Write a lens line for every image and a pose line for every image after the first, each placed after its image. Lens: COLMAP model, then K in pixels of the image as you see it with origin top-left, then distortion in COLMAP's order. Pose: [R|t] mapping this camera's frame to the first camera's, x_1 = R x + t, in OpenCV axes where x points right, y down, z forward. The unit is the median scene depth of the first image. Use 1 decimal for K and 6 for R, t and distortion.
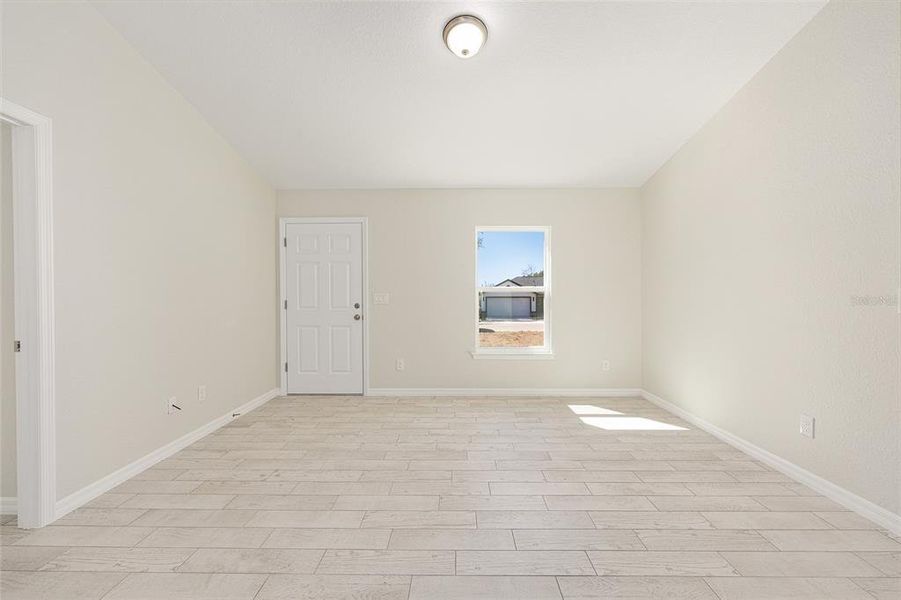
lens RADIAL K [[361.4, 0, 452.6], [0, 361.4, 300.0], [0, 0, 1]] dist [-0.003465, 0.000876]
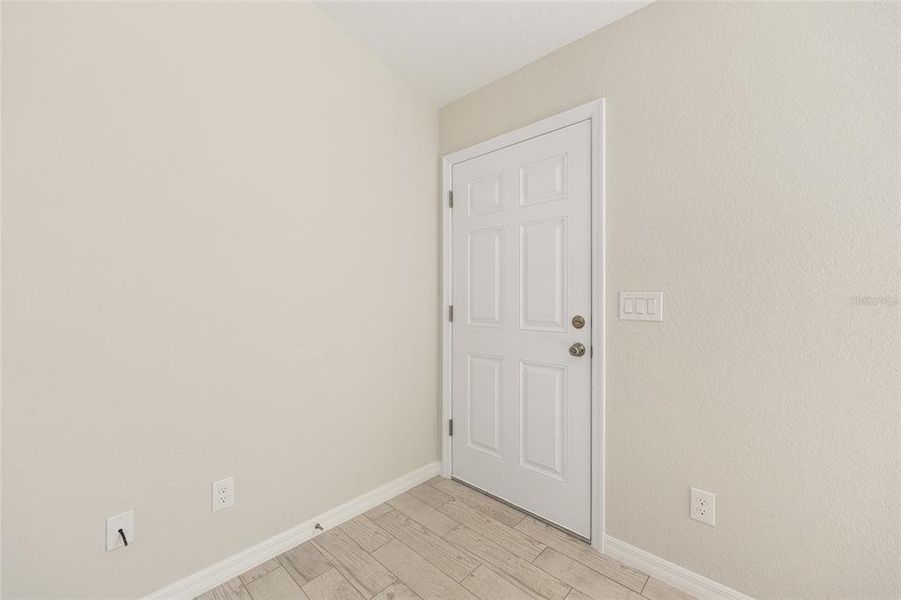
lens RADIAL K [[361.4, 0, 447.5], [0, 361.4, 298.0], [0, 0, 1]] dist [-0.003465, 0.000876]
pose [[0.733717, 0.005692, -0.679431, -0.112494], [-0.010553, 0.999940, -0.003019, -0.010578], [0.679373, 0.009385, 0.733733, 0.717140]]
